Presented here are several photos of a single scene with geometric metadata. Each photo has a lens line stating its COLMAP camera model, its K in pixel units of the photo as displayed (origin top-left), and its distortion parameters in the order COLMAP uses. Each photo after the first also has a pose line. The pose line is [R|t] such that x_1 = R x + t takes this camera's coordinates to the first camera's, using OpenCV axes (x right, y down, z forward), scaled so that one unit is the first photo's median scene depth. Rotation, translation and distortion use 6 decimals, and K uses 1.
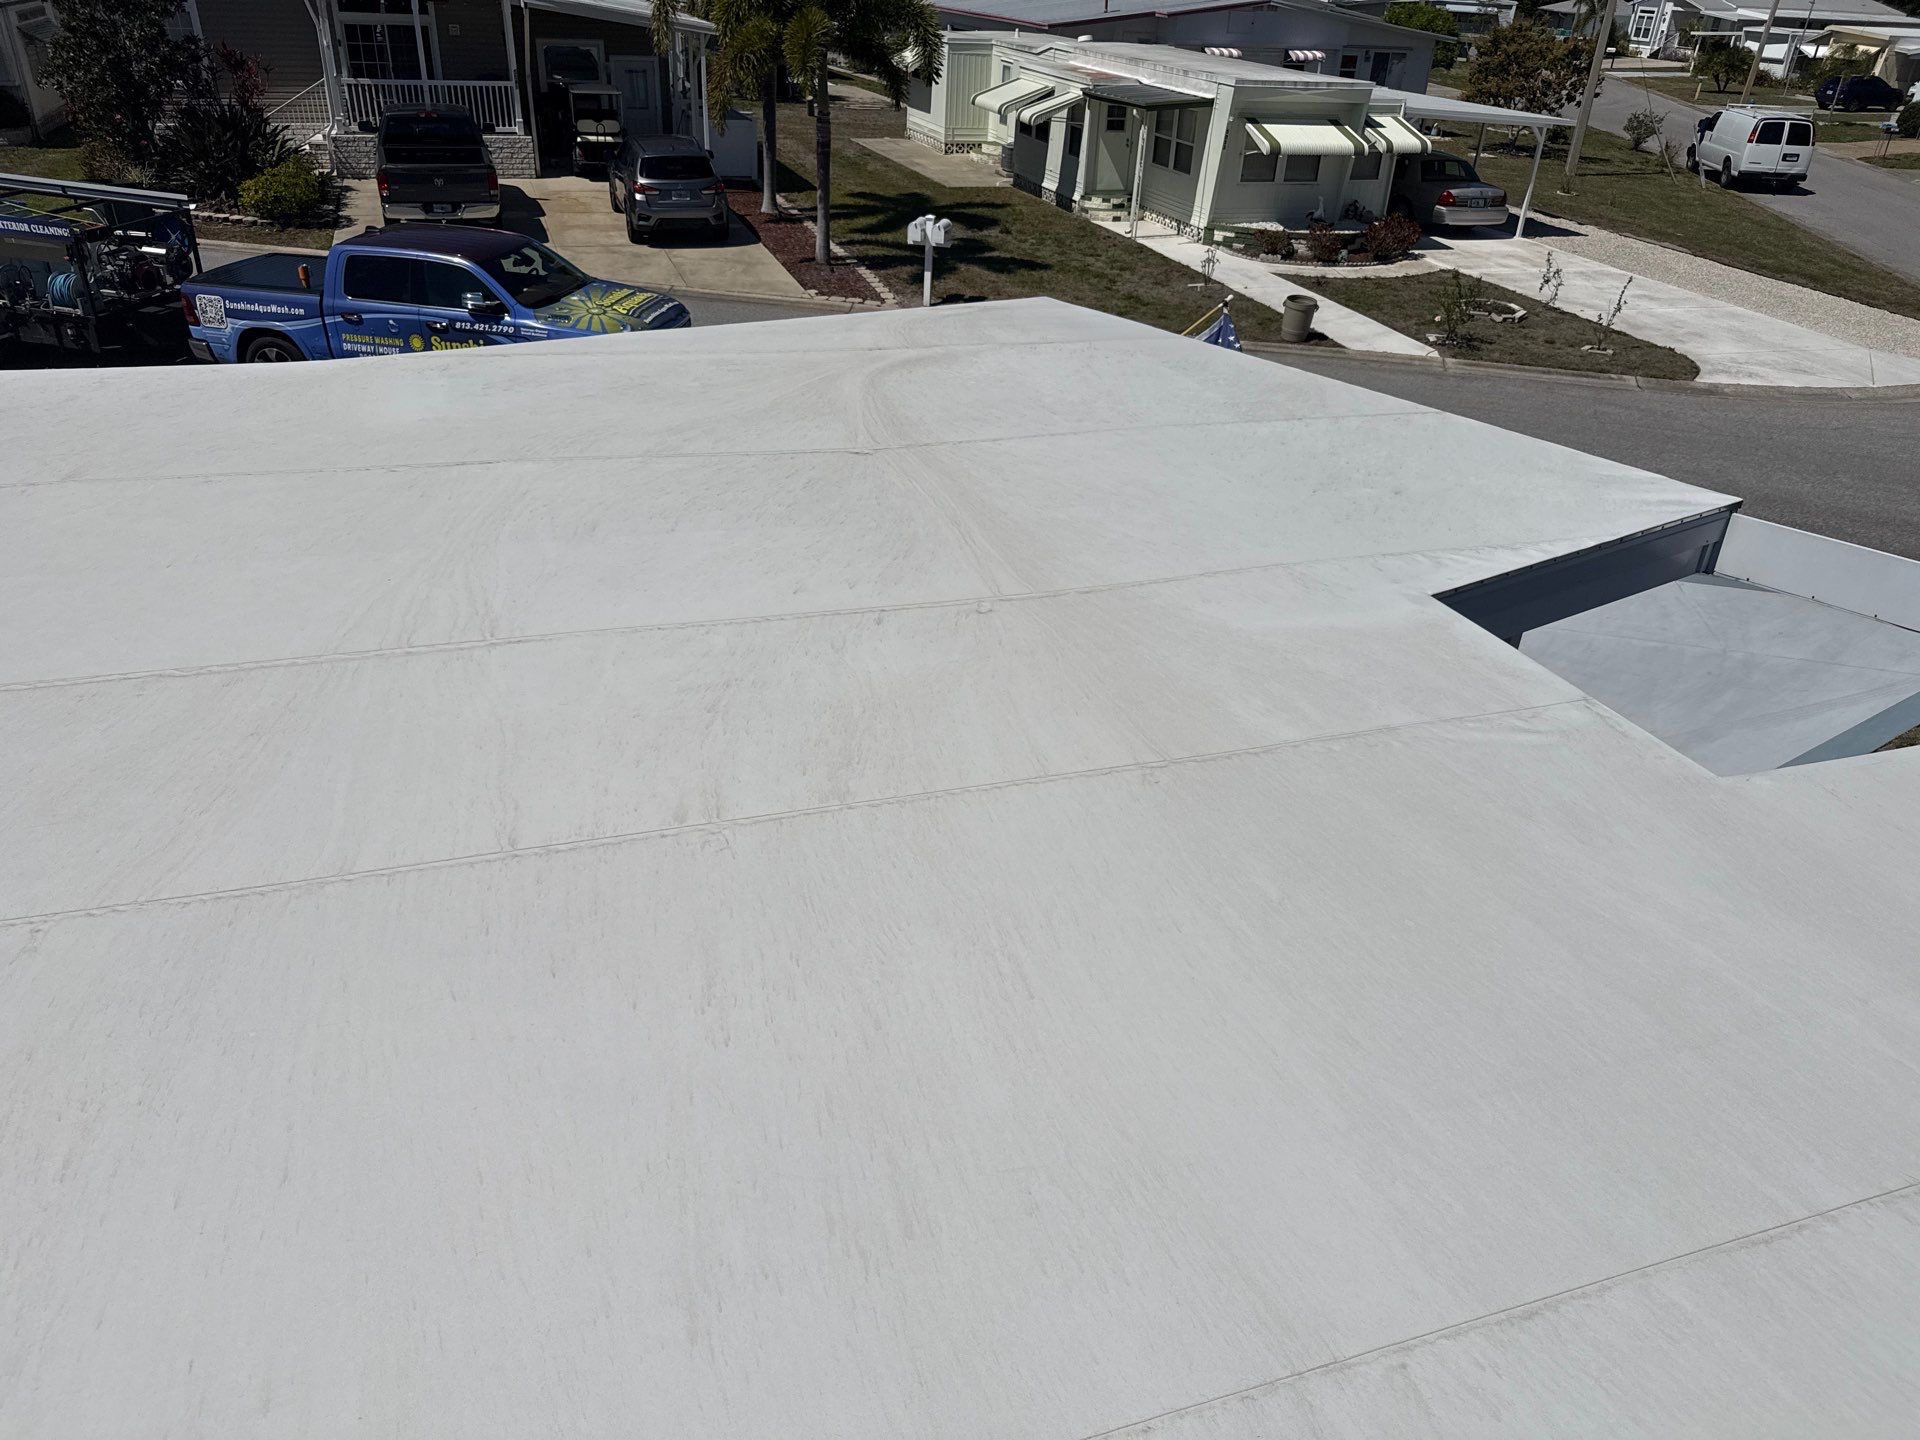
lens RADIAL K [[1341.4, 0, 957.9], [0, 1341.4, 728.9], [0, 0, 1]] dist [0.009256, -0.018174]
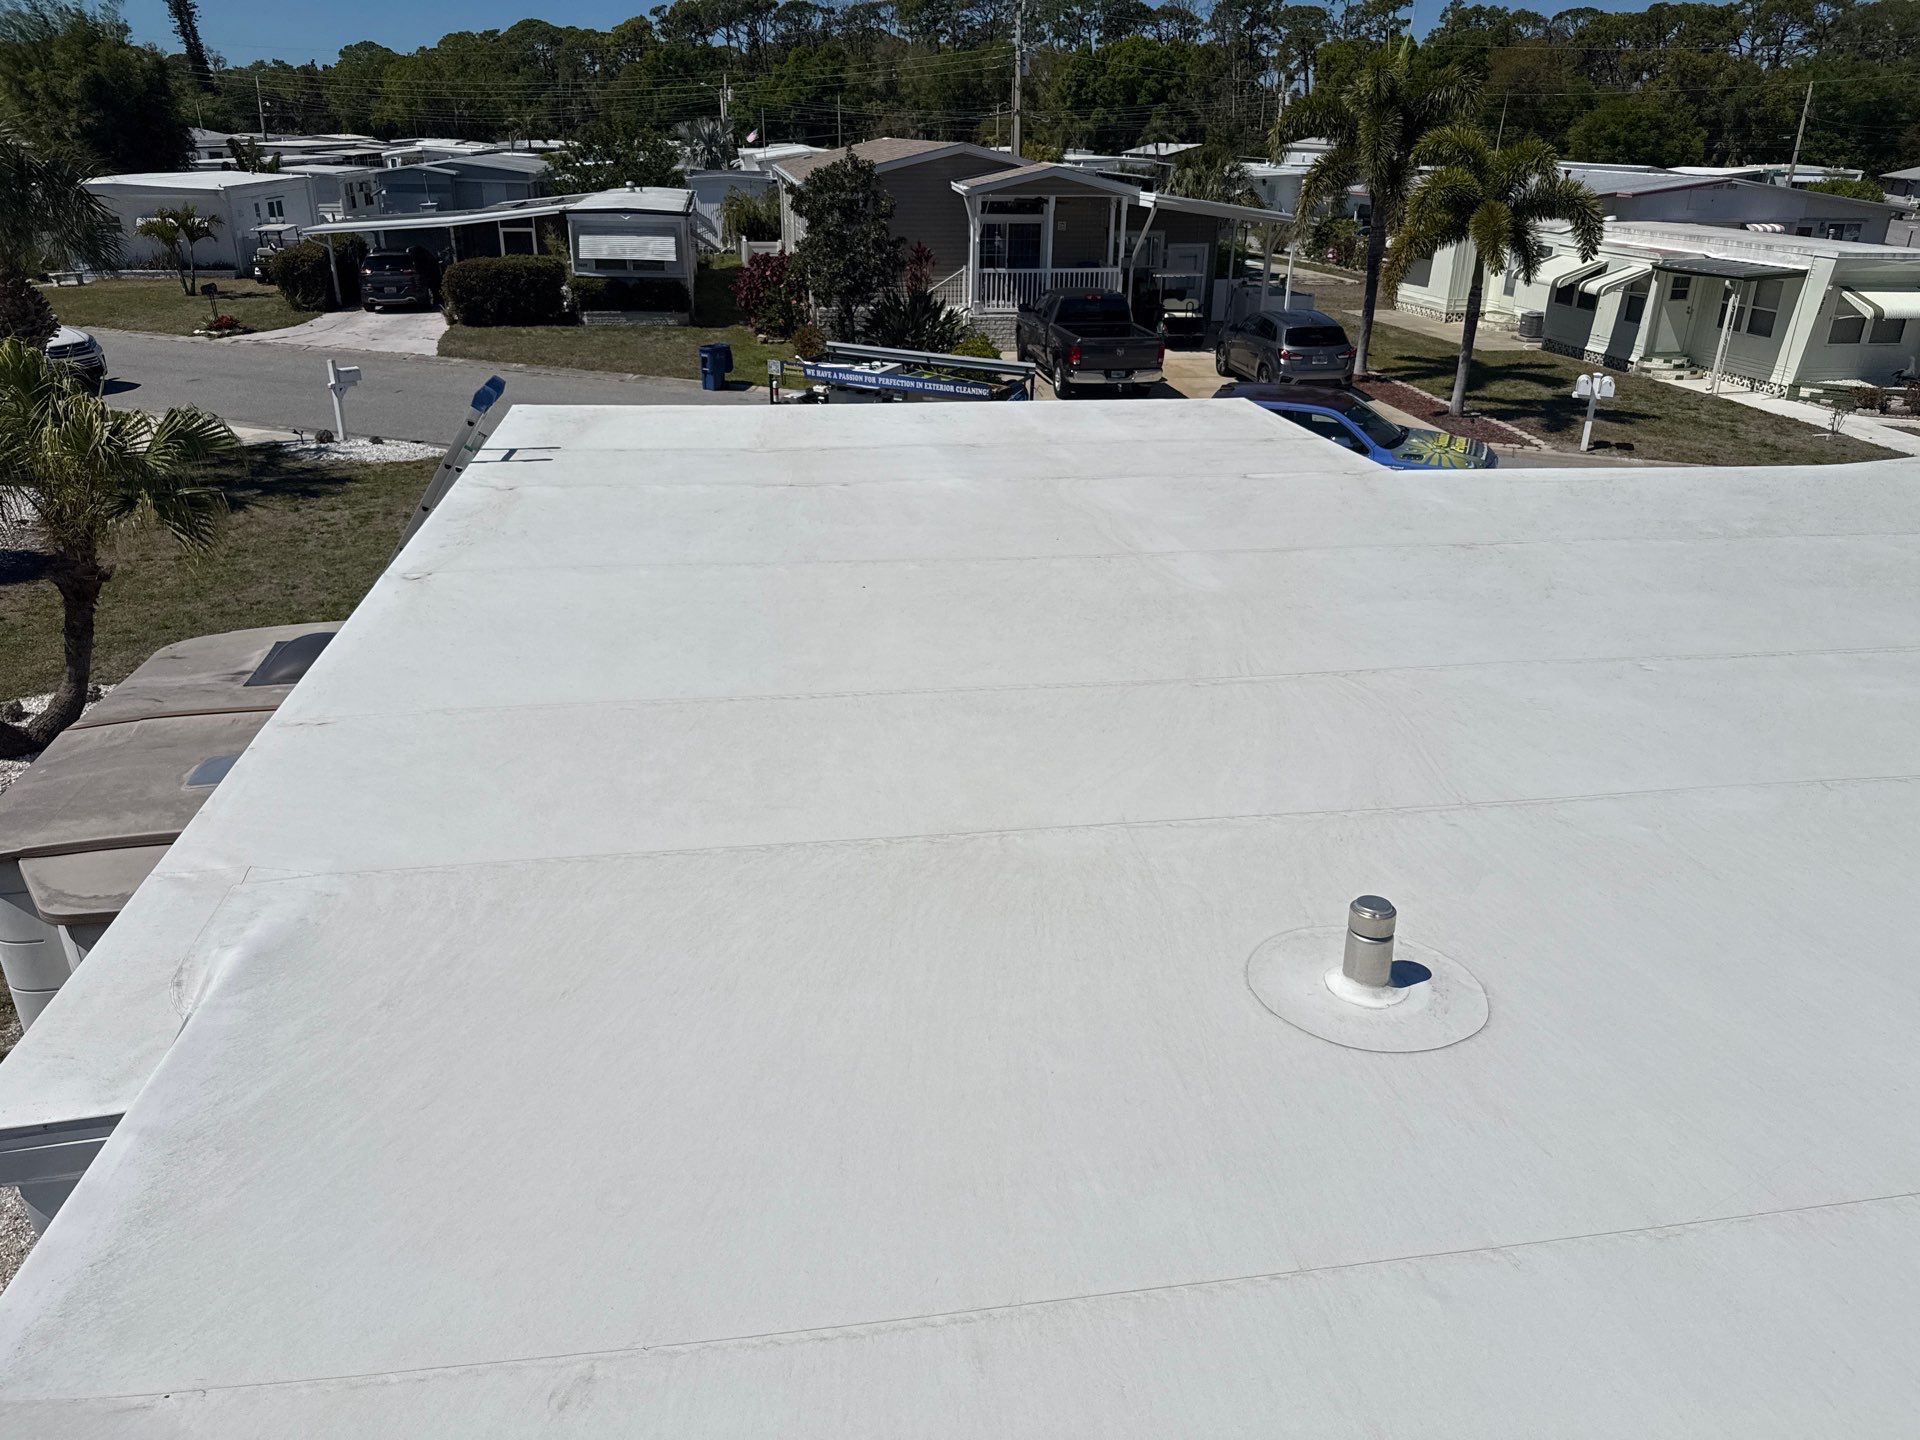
lens RADIAL K [[1341.4, 0, 960.9], [0, 1341.4, 718.5], [0, 0, 1]] dist [0.009256, -0.018174]
pose [[0.986469, 0.033356, -0.160520, -0.310423], [-0.052464, 0.991826, -0.116313, 0.053163], [0.155328, 0.123160, 0.980156, -0.126816]]
